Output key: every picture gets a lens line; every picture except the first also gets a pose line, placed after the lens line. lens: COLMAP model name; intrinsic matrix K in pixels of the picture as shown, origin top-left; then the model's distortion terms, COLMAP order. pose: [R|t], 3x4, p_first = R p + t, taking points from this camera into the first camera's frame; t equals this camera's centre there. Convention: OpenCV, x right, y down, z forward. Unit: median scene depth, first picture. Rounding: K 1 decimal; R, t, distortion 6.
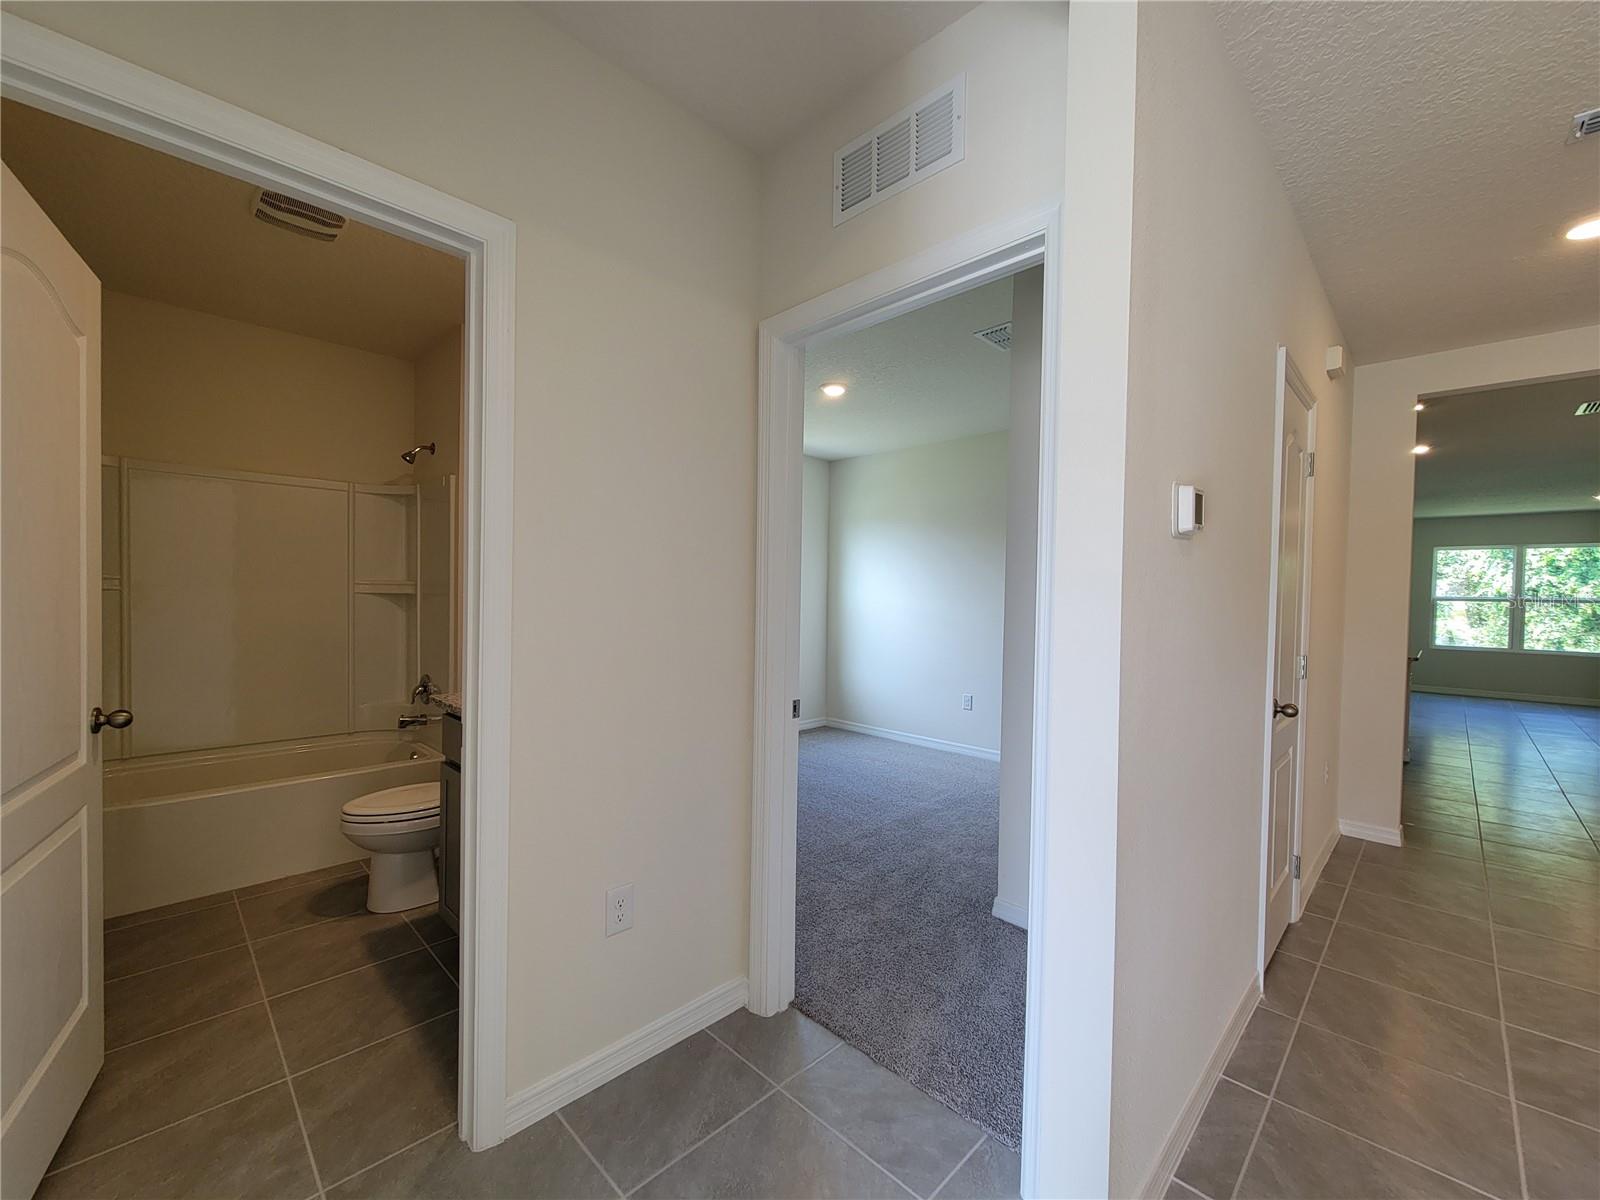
lens RADIAL K [[652.4, 0, 796.7], [0, 652.4, 609.1], [0, 0, 1]] dist [0.001859, 0.000131]
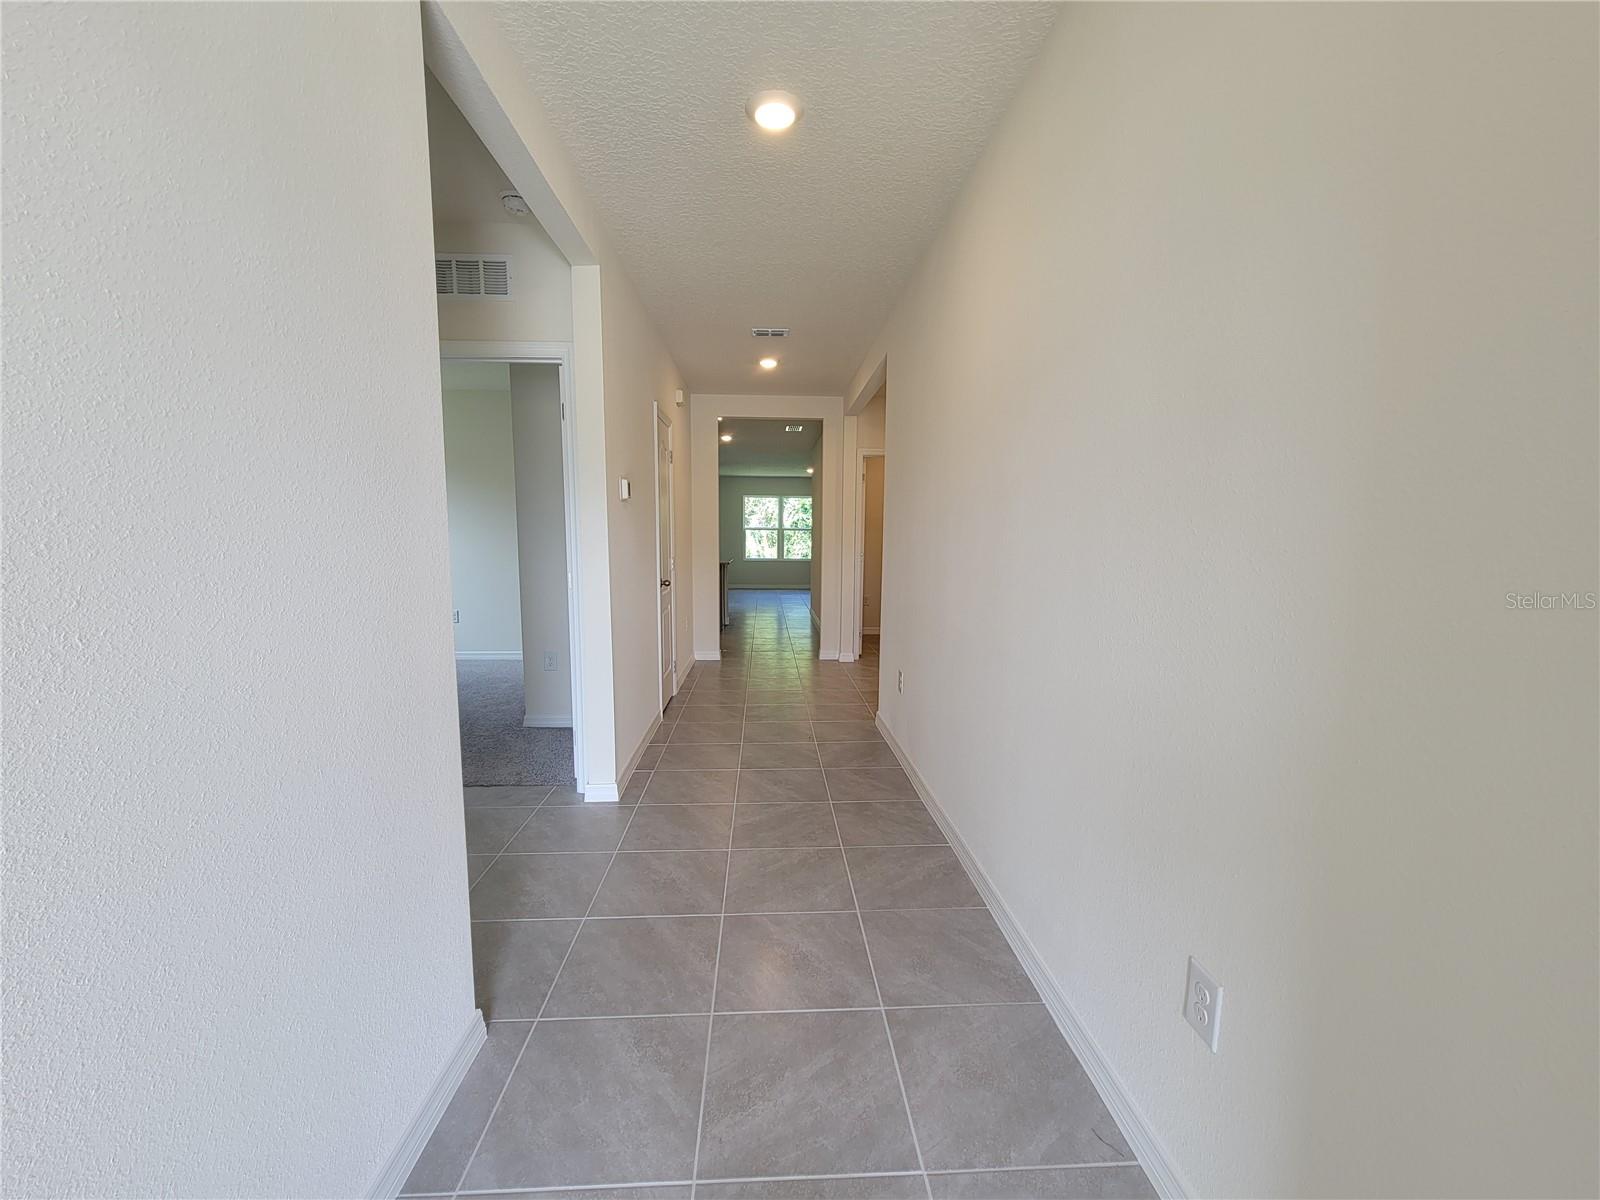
lens RADIAL K [[652.4, 0, 796.7], [0, 652.4, 609.1], [0, 0, 1]] dist [0.001859, 0.000131]
pose [[0.670541, -0.098822, 0.735261, -0.302257], [0.024012, 0.993460, 0.111626, 0.011482], [-0.741484, -0.057195, 0.668529, -0.420230]]
